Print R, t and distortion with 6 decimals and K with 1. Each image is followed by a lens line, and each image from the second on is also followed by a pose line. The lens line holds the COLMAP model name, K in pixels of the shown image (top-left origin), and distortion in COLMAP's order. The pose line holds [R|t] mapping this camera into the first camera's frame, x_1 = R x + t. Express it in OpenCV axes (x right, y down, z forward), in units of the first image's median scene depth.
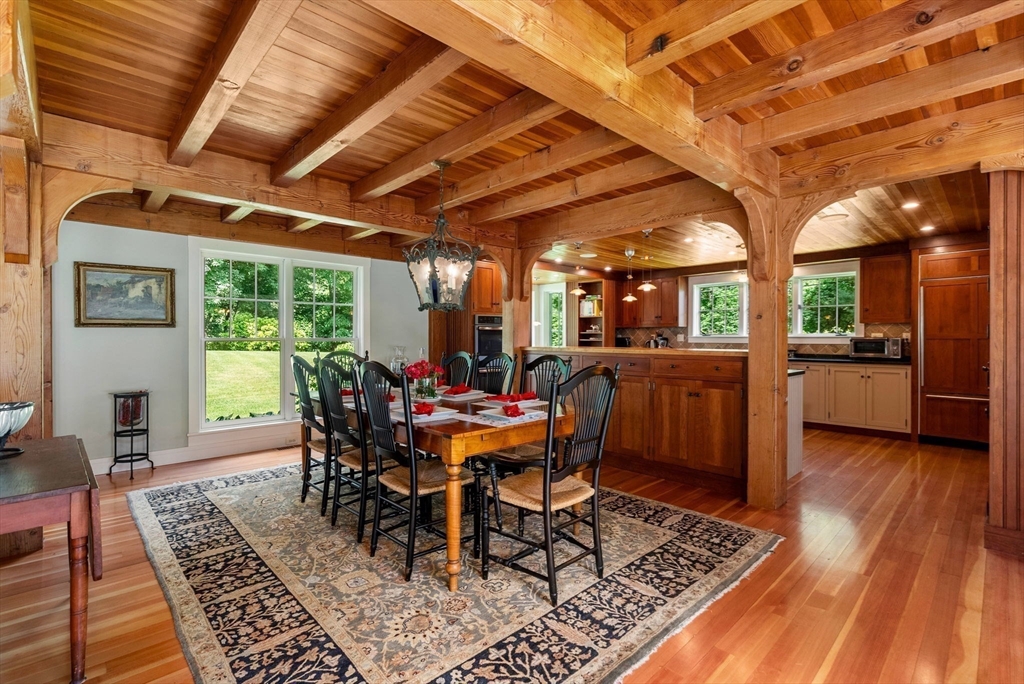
lens RADIAL K [[472.8, 0, 517.3], [0, 472.8, 335.5], [0, 0, 1]] dist [-0.004632, 0.001578]
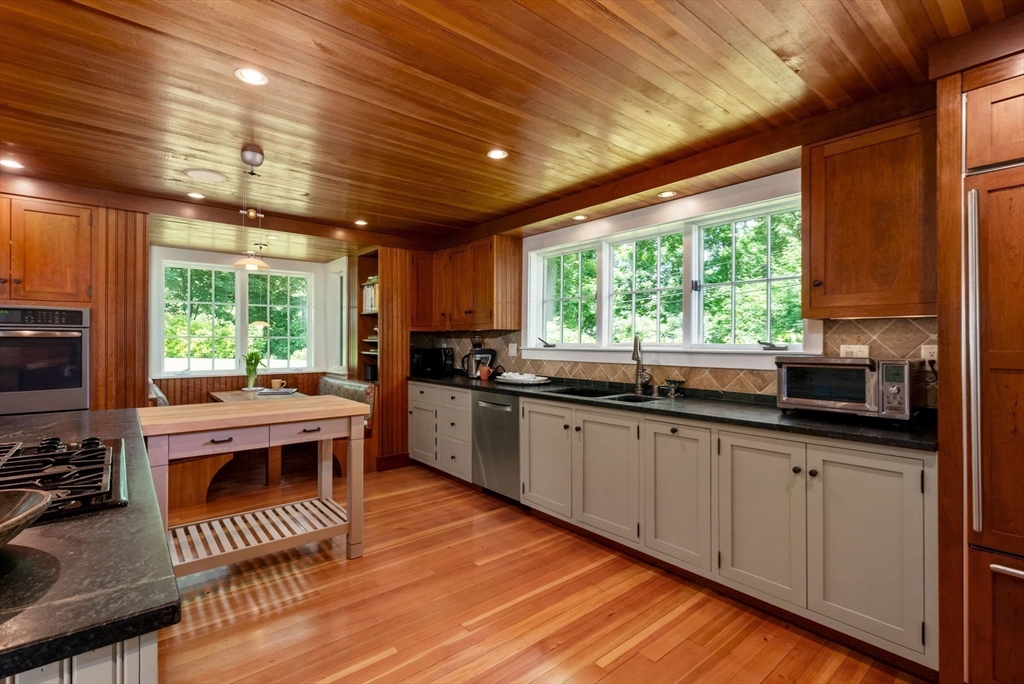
lens RADIAL K [[472.8, 0, 517.3], [0, 472.8, 335.5], [0, 0, 1]] dist [-0.004632, 0.001578]
pose [[0.996917, -0.000618, -0.078458, 0.522697], [0.000012, 0.999970, -0.007733, -0.009905], [0.078460, 0.007708, 0.996887, 0.598976]]
